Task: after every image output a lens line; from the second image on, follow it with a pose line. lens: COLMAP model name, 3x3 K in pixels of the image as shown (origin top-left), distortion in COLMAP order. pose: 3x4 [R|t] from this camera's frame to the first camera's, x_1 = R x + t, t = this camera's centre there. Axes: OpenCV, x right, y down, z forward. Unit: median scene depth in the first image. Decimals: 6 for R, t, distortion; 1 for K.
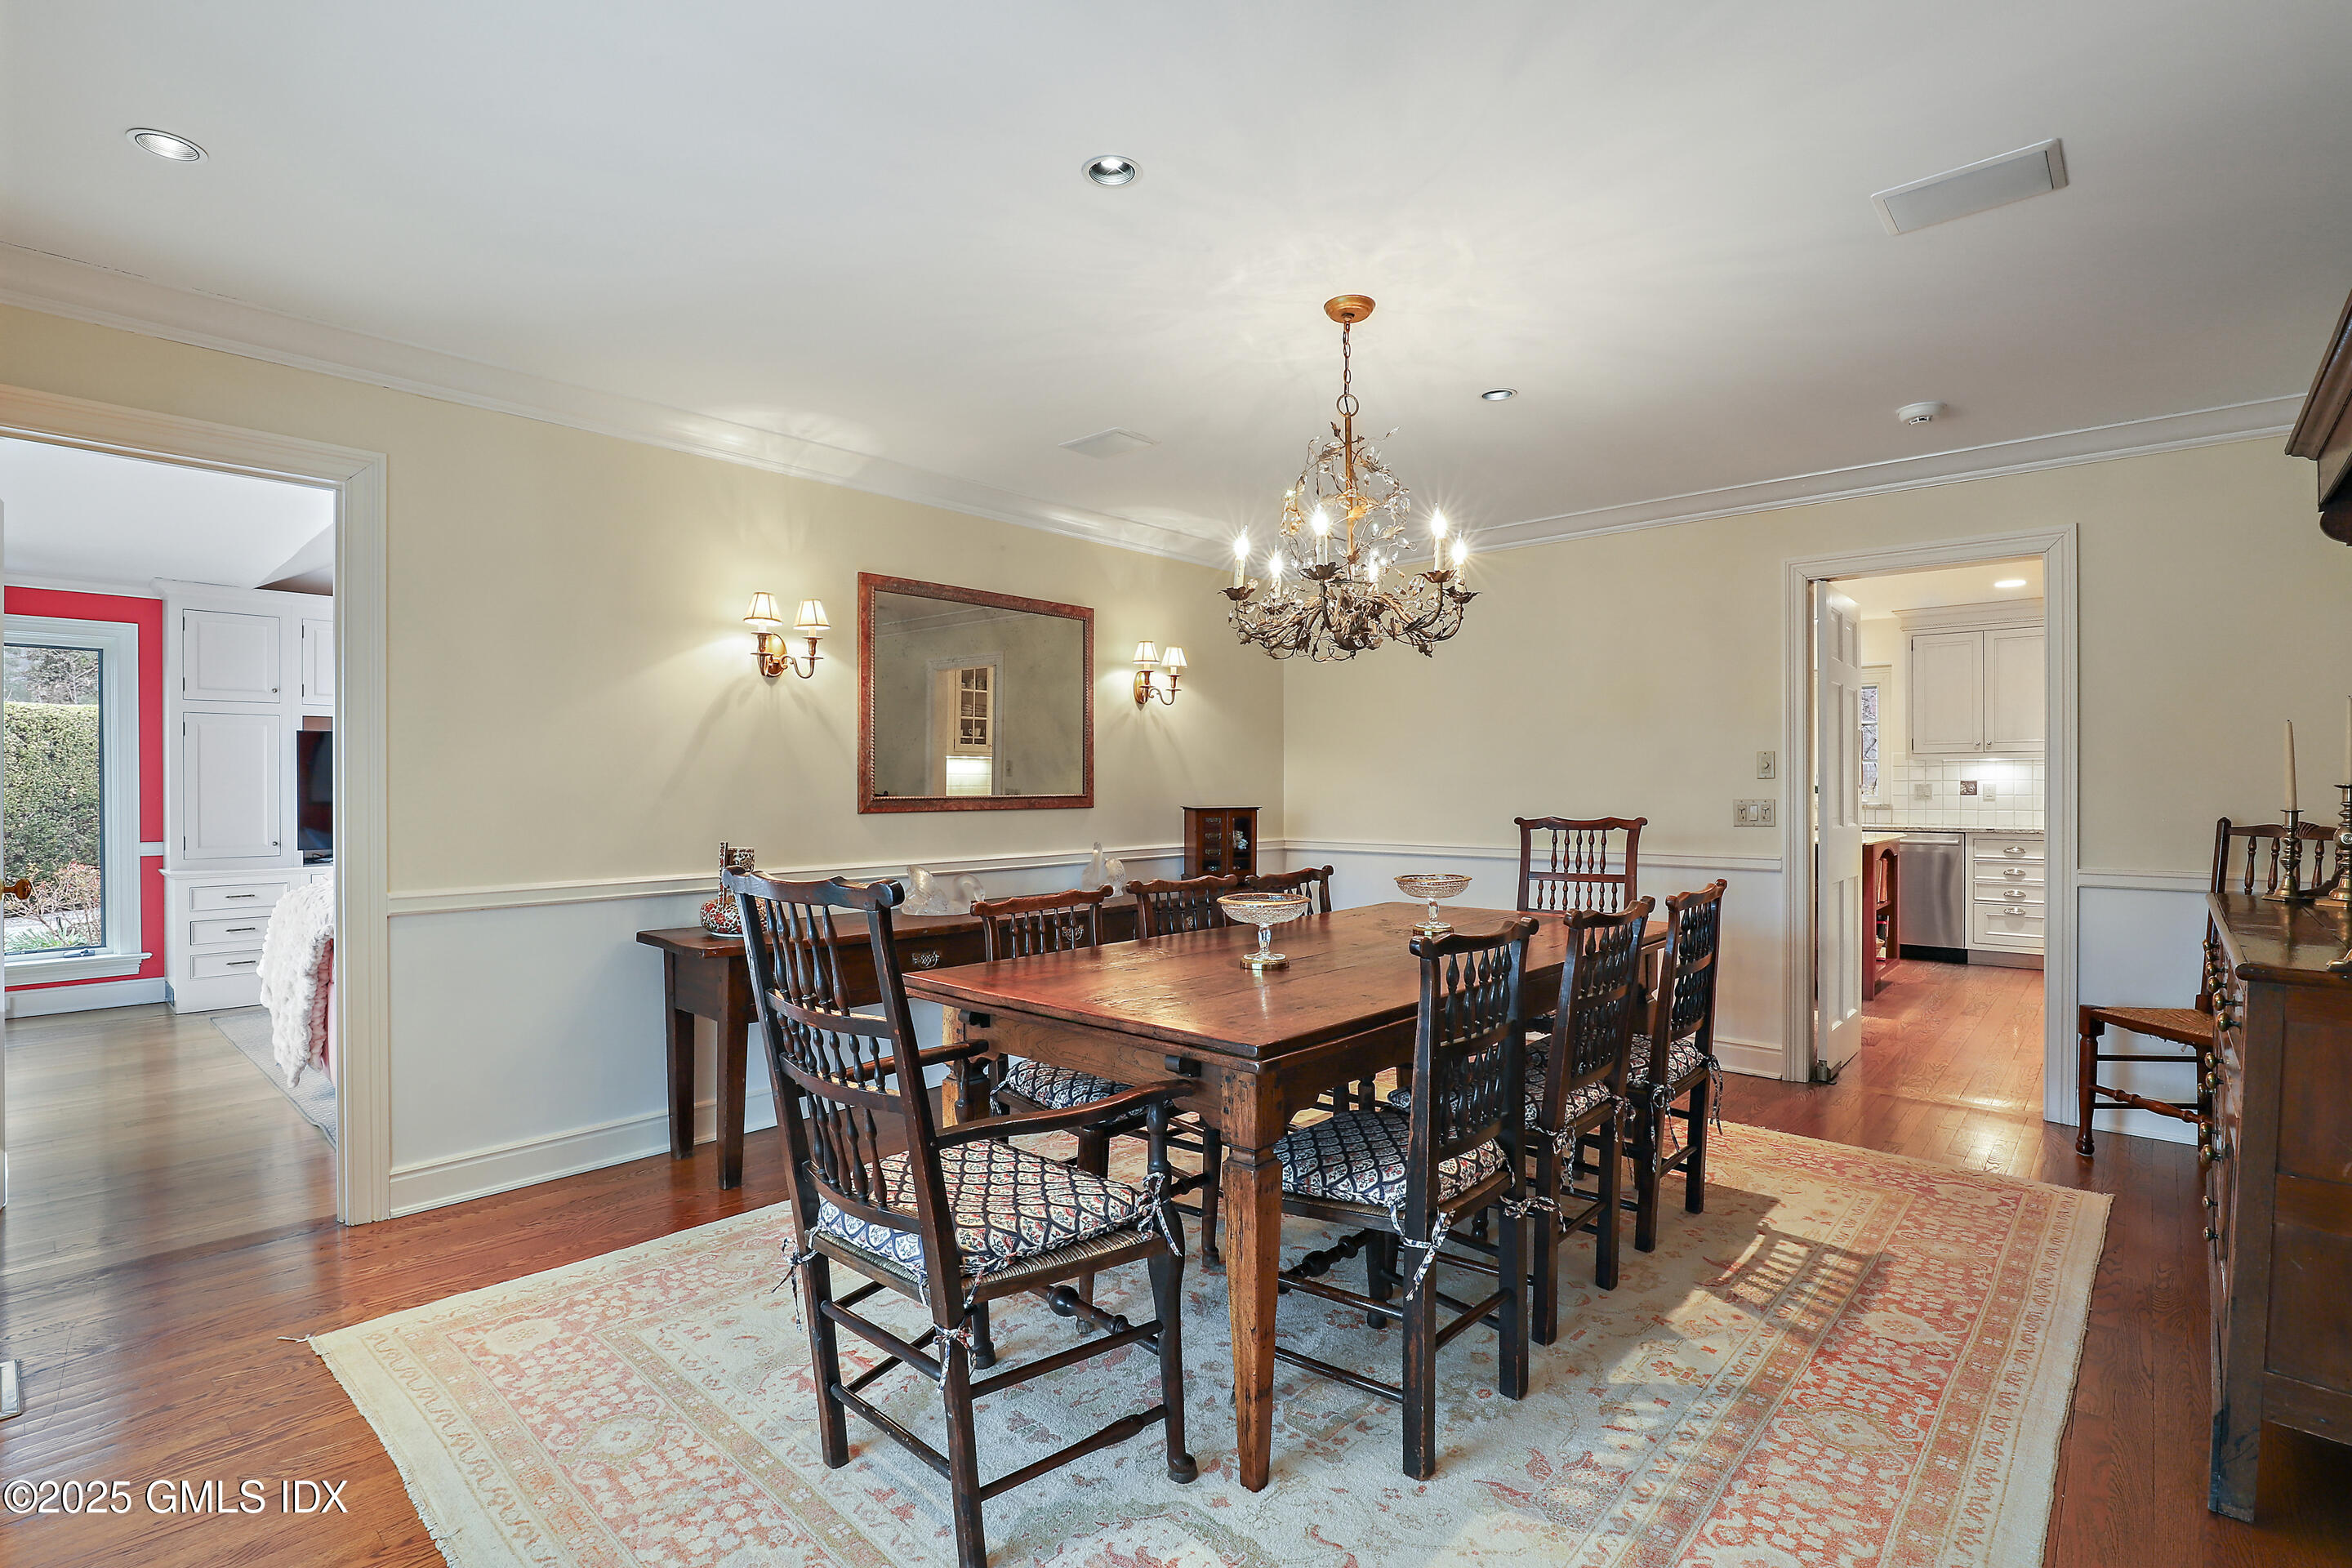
lens RADIAL K [[1083.7, 0, 1166.3], [0, 1083.7, 790.1], [0, 0, 1]] dist [-0.025739, 0.003584]
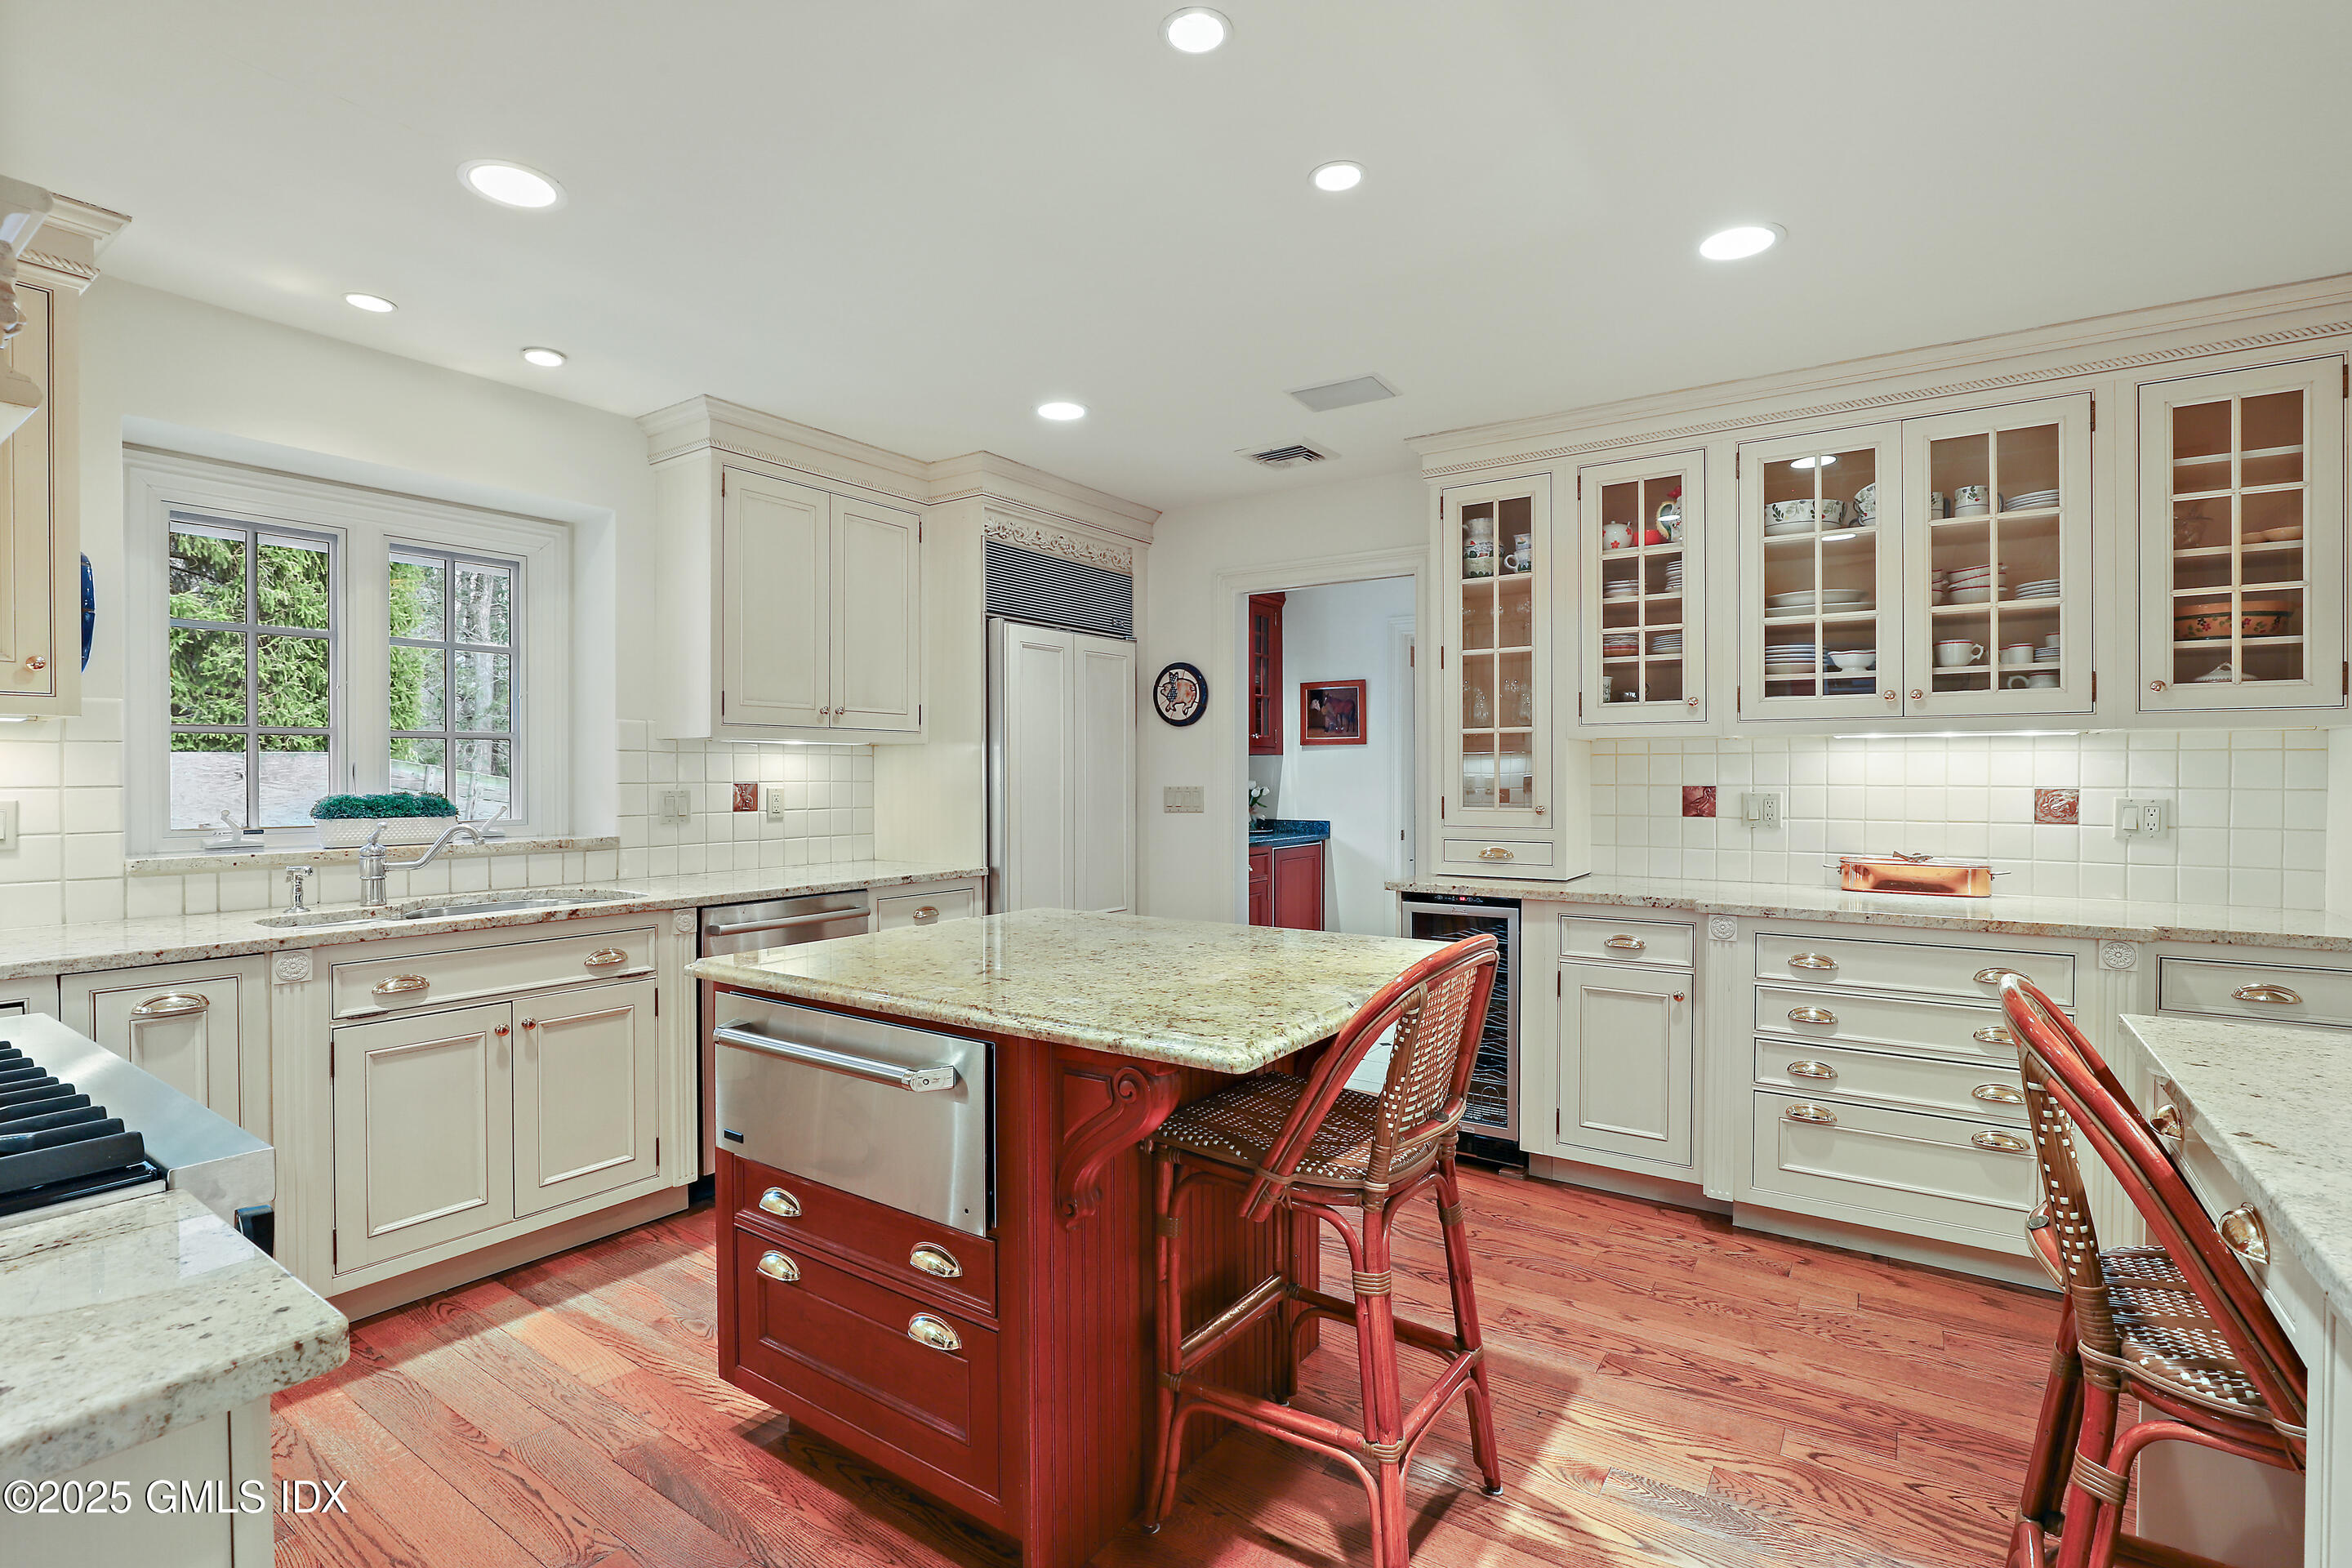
lens RADIAL K [[1083.7, 0, 1178.3], [0, 1083.7, 781.6], [0, 0, 1]] dist [-0.025739, 0.003584]
pose [[-0.167410, -0.000742, 0.985887, 0.210009], [0.007122, 0.999973, 0.001962, -0.009065], [-0.985862, 0.007350, -0.167400, 0.880053]]
